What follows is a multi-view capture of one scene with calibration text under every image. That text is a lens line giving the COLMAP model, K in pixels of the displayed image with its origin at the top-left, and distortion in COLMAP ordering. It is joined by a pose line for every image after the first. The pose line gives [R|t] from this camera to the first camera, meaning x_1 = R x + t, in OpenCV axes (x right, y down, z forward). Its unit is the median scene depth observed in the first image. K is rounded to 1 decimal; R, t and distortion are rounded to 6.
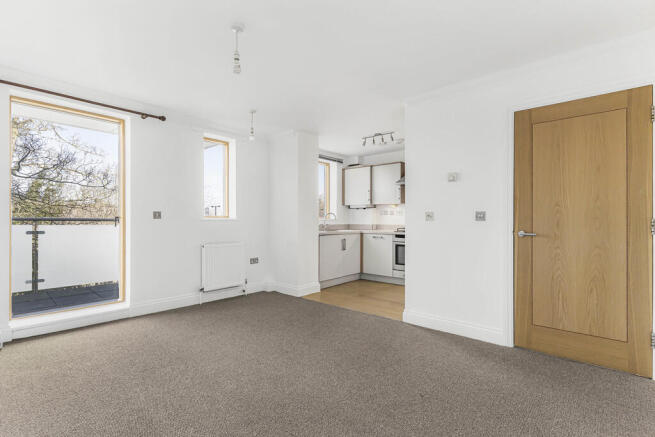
lens RADIAL K [[318.2, 0, 316.0], [0, 318.2, 221.9], [0, 0, 1]] dist [0.002612, 0.001083]
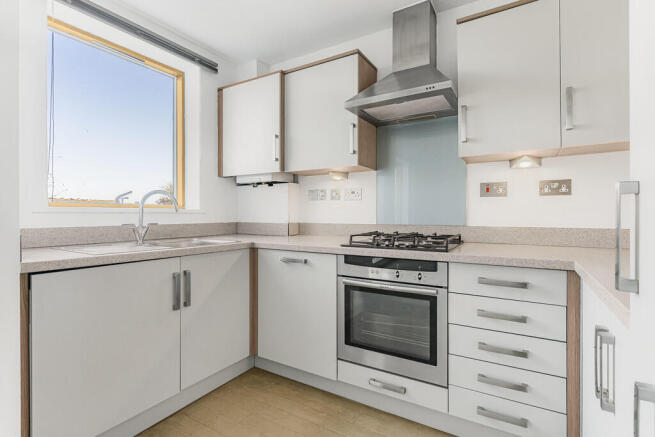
lens RADIAL K [[319.2, 0, 327.1], [0, 319.2, 219.6], [0, 0, 1]] dist [0.004452, 0.000585]
pose [[0.981102, -0.005513, 0.193413, 0.166458], [0.003226, 0.999921, 0.012139, -0.000928], [-0.193464, -0.011286, 0.981042, 0.671679]]
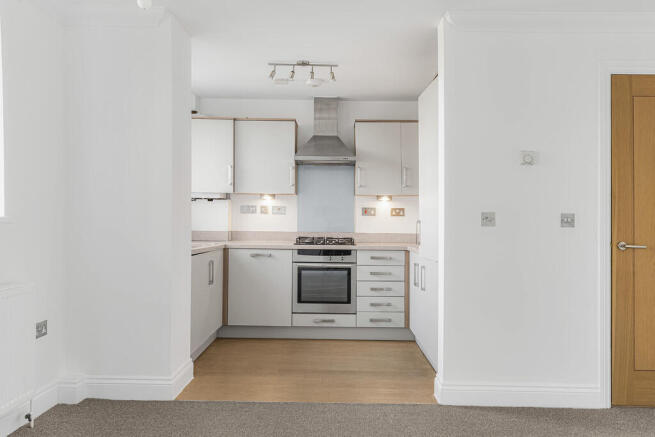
lens RADIAL K [[529.4, 0, 328.3], [0, 529.4, 219.9], [0, 0, 1]] dist [0.001262, -0.000394]
pose [[0.745888, 0.011438, 0.665973, -0.320762], [-0.006179, 0.999928, -0.010253, -0.002370], [-0.666042, 0.003532, 0.745906, 0.275283]]
